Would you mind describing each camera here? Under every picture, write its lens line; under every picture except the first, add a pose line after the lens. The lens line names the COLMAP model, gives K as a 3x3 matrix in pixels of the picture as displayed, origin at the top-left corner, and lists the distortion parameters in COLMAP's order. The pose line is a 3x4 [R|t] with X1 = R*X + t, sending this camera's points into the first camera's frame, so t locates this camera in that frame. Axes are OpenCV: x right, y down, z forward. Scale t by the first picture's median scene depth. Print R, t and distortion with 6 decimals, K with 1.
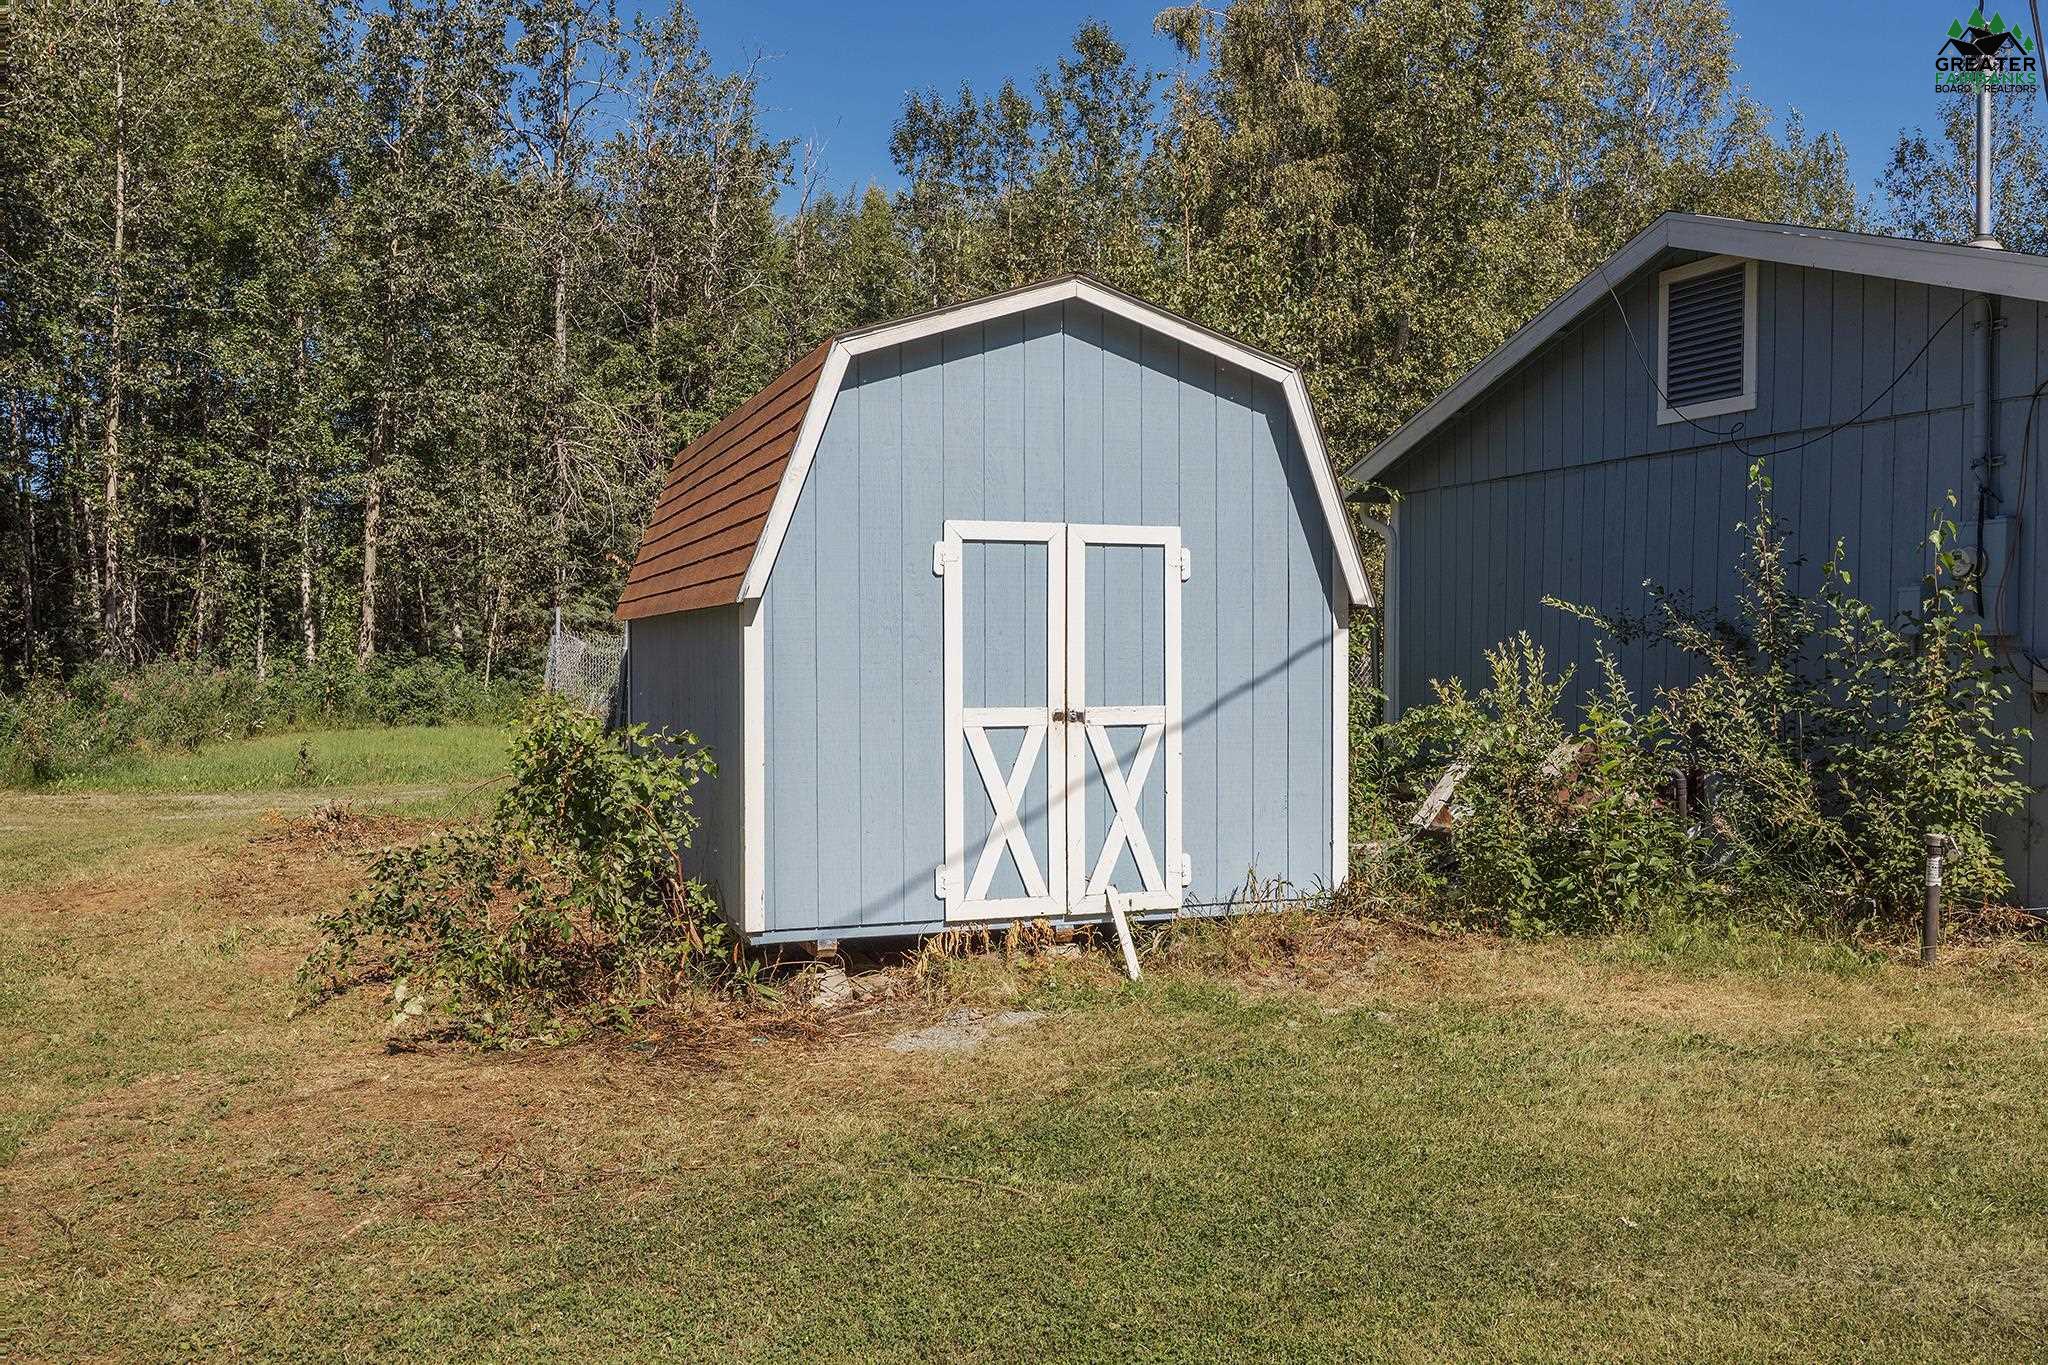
lens RADIAL K [[1666.0, 0, 1024.0], [0, 1666.0, 682.5], [0, 0, 1]] dist [0.001174, 0.000258]
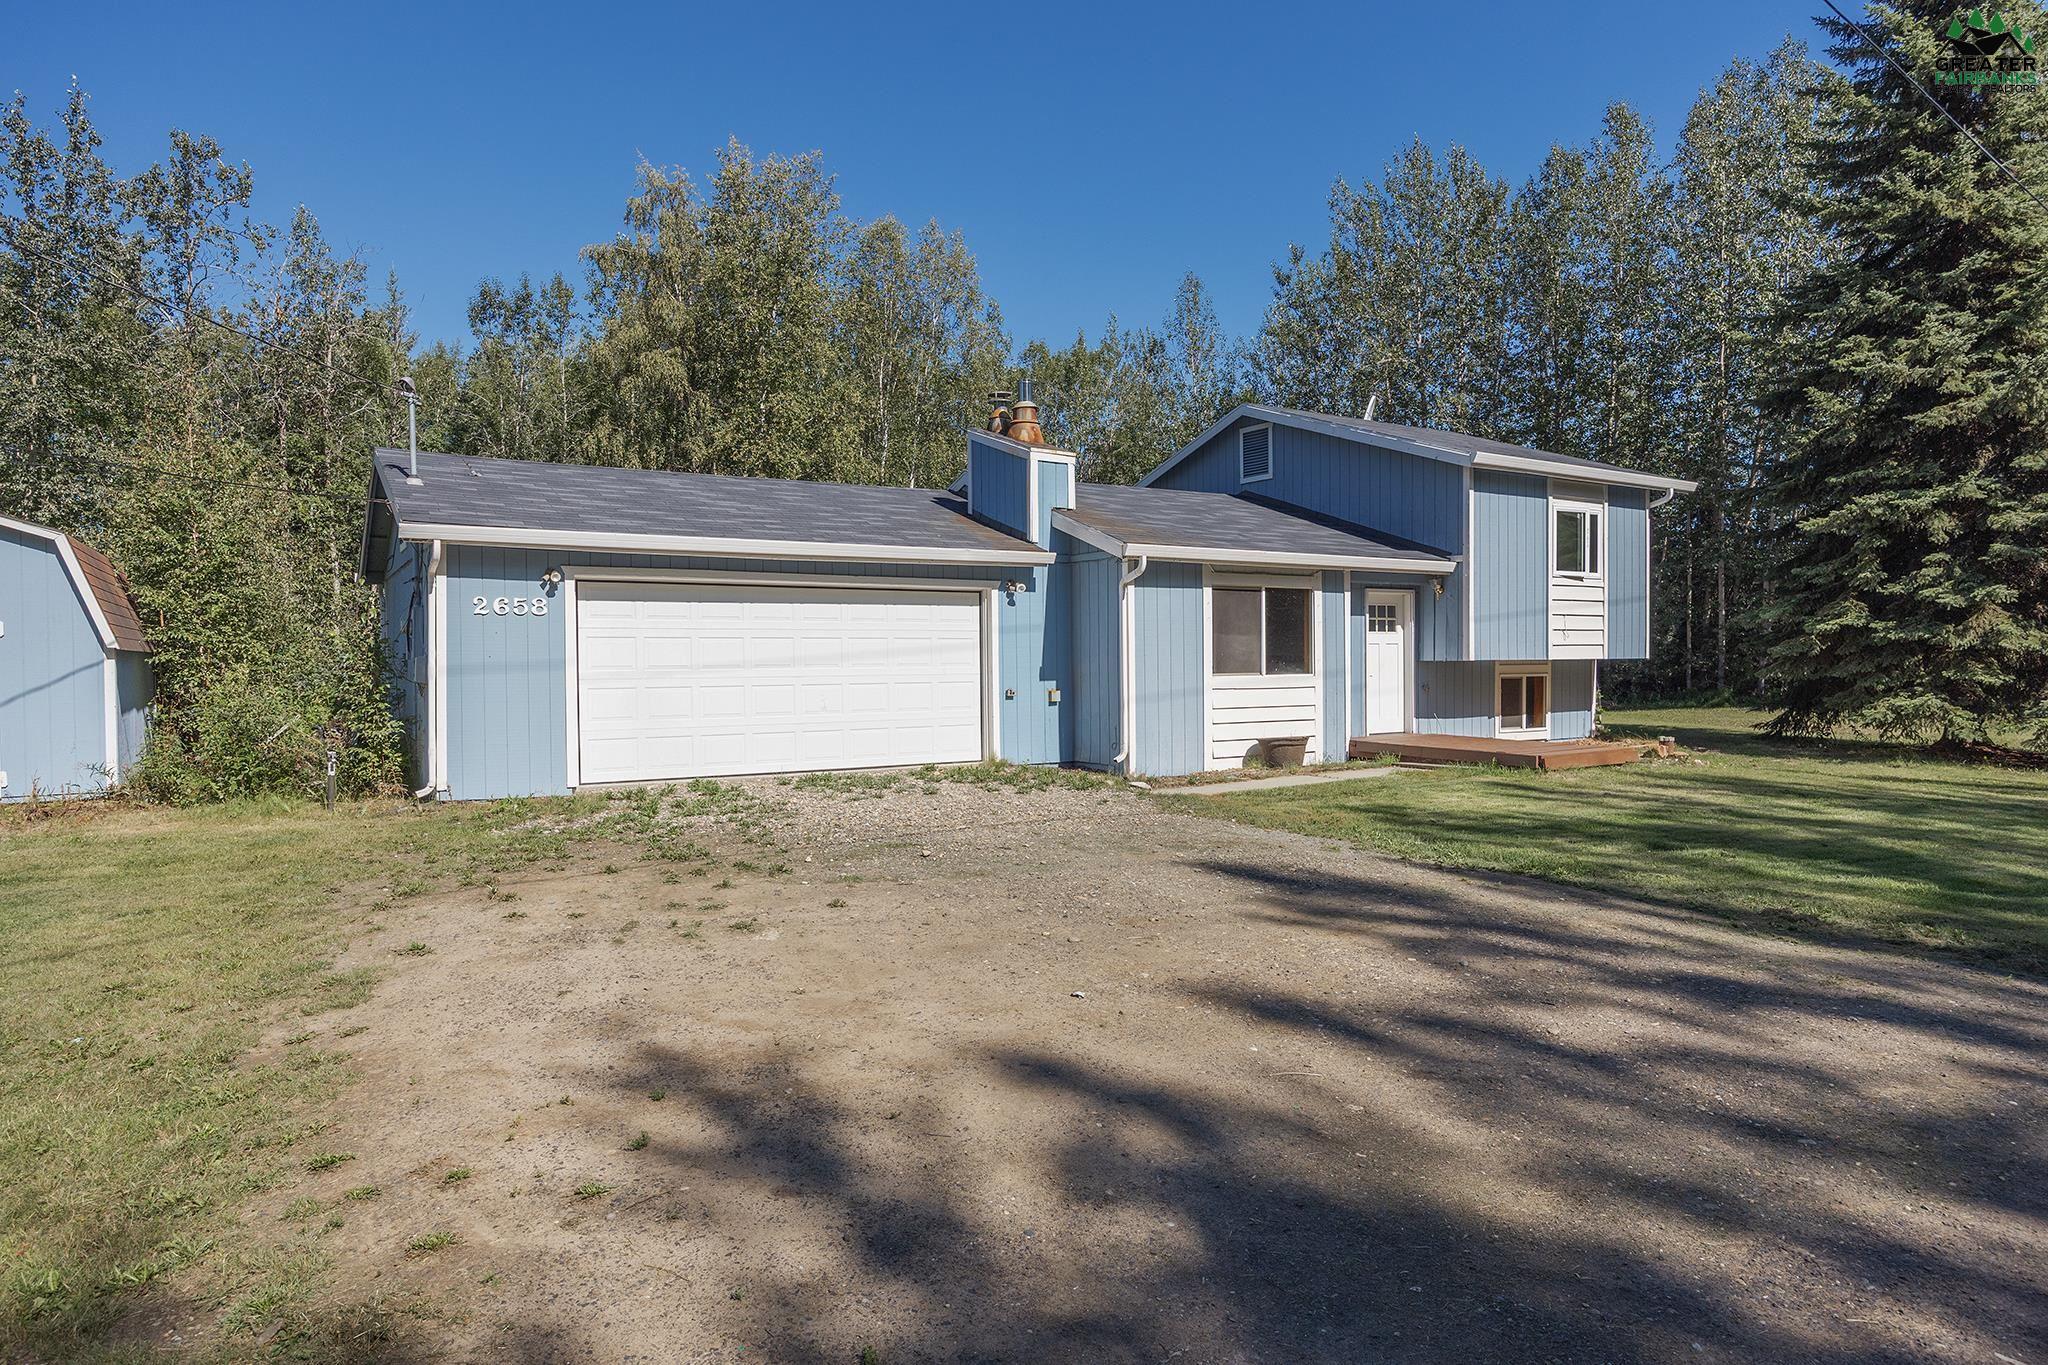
lens RADIAL K [[1210.1, 0, 1024.0], [0, 1210.1, 682.5], [0, 0, 1]] dist [-0.005660, -0.001876]
pose [[0.982138, -0.011813, 0.187789, 1.020146], [0.011451, 0.999930, 0.003013, 0.004290], [-0.187811, -0.000809, 0.982205, -0.659408]]
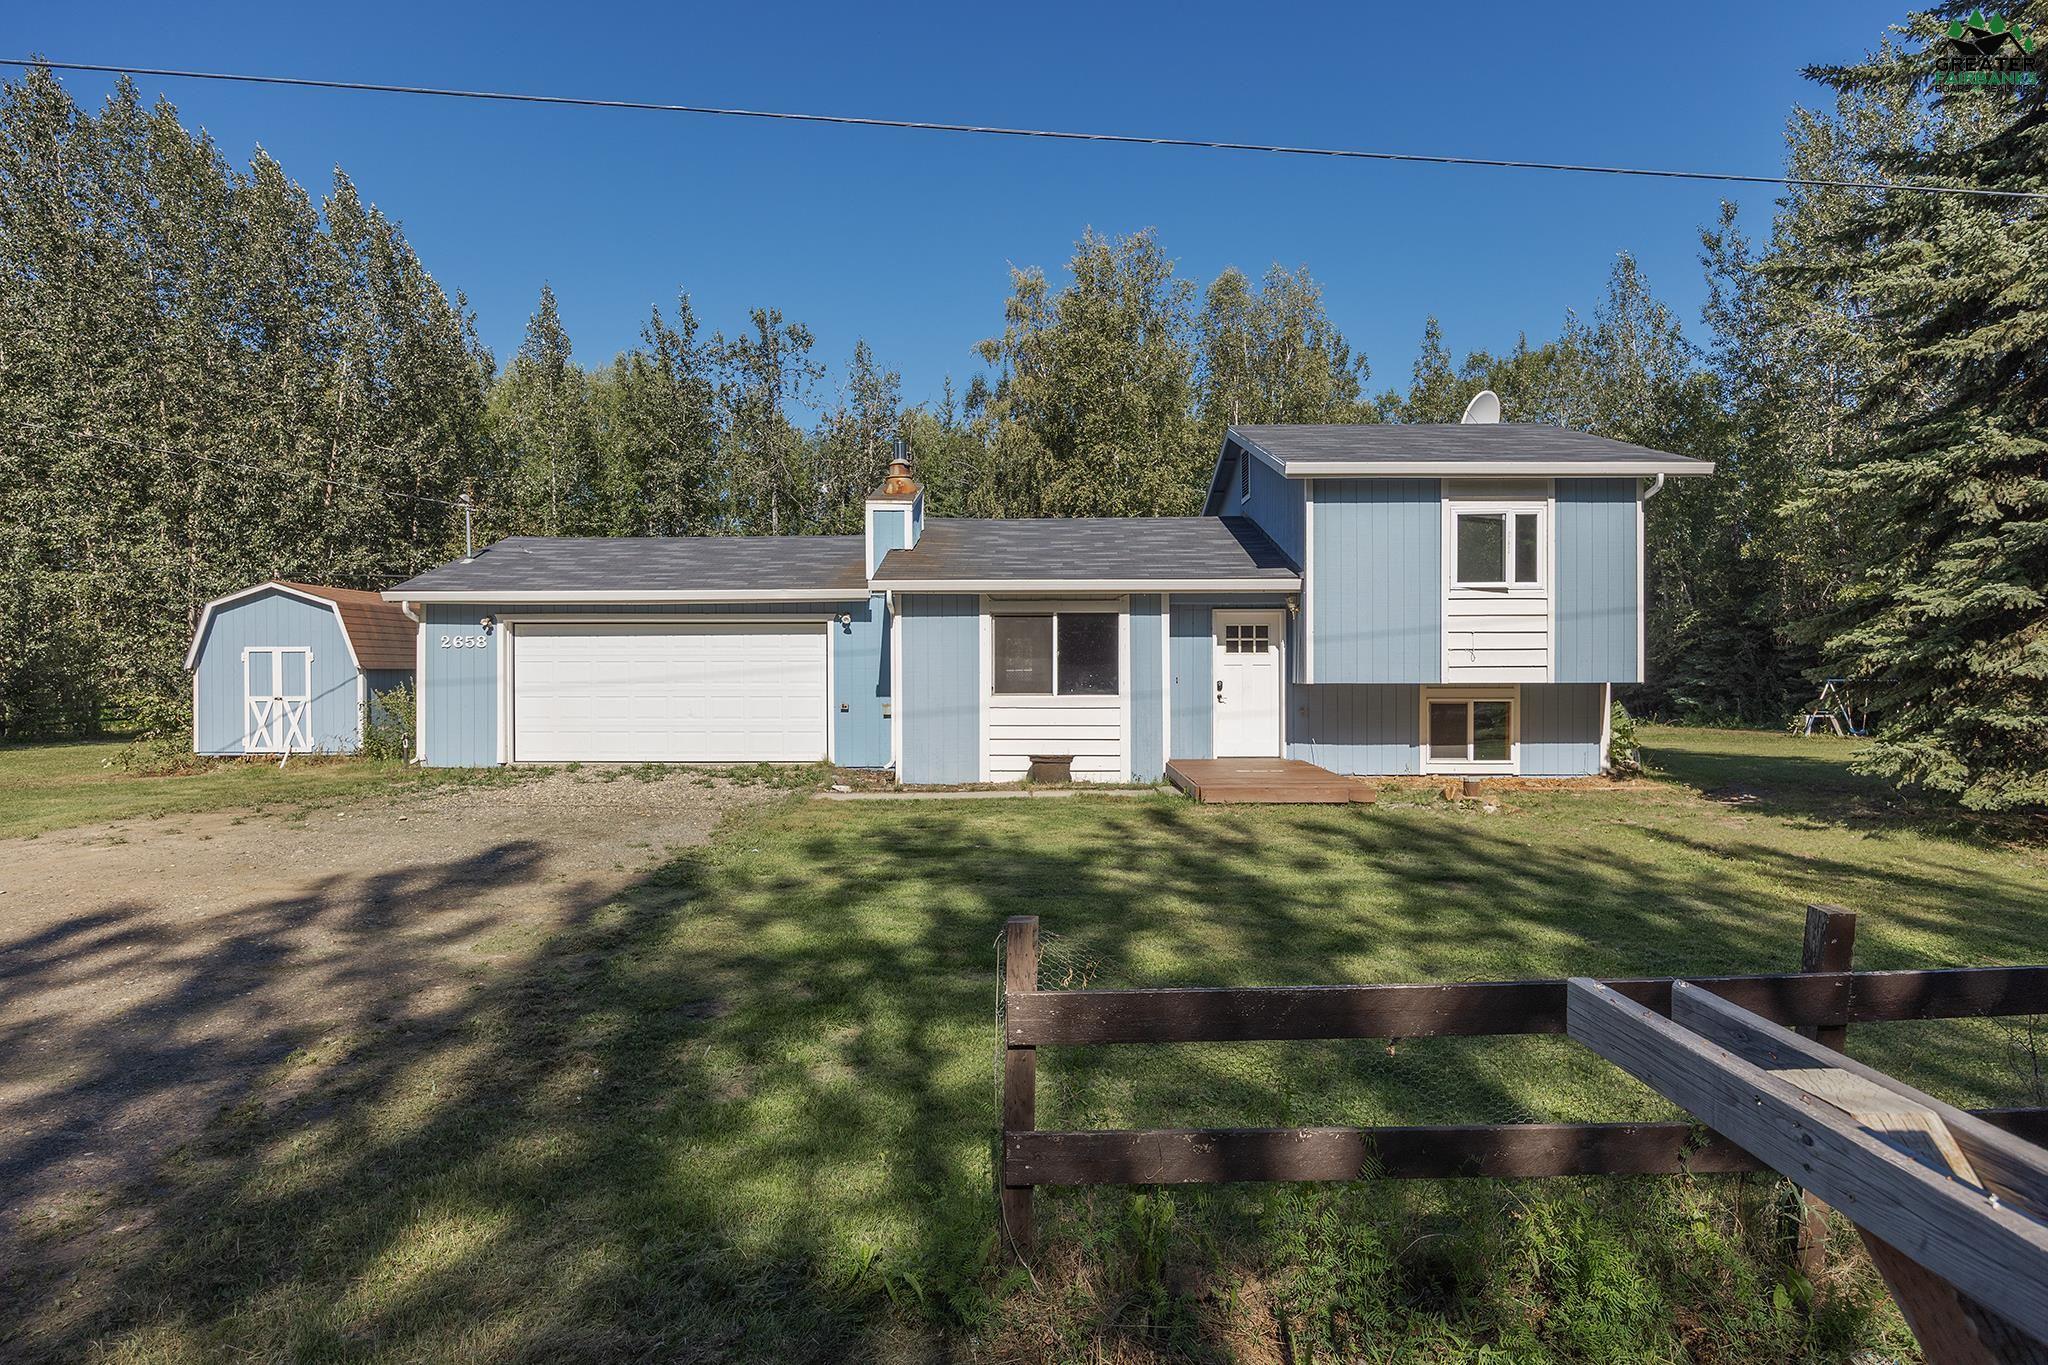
lens RADIAL K [[1081.4, 0, 1024.0], [0, 1081.4, 682.5], [0, 0, 1]] dist [-0.008105, -0.000348]
pose [[0.924149, 0.001711, -0.382029, 2.347528], [-0.003006, 0.999992, -0.002794, -0.013309], [0.382021, 0.003730, 0.924146, -0.550016]]
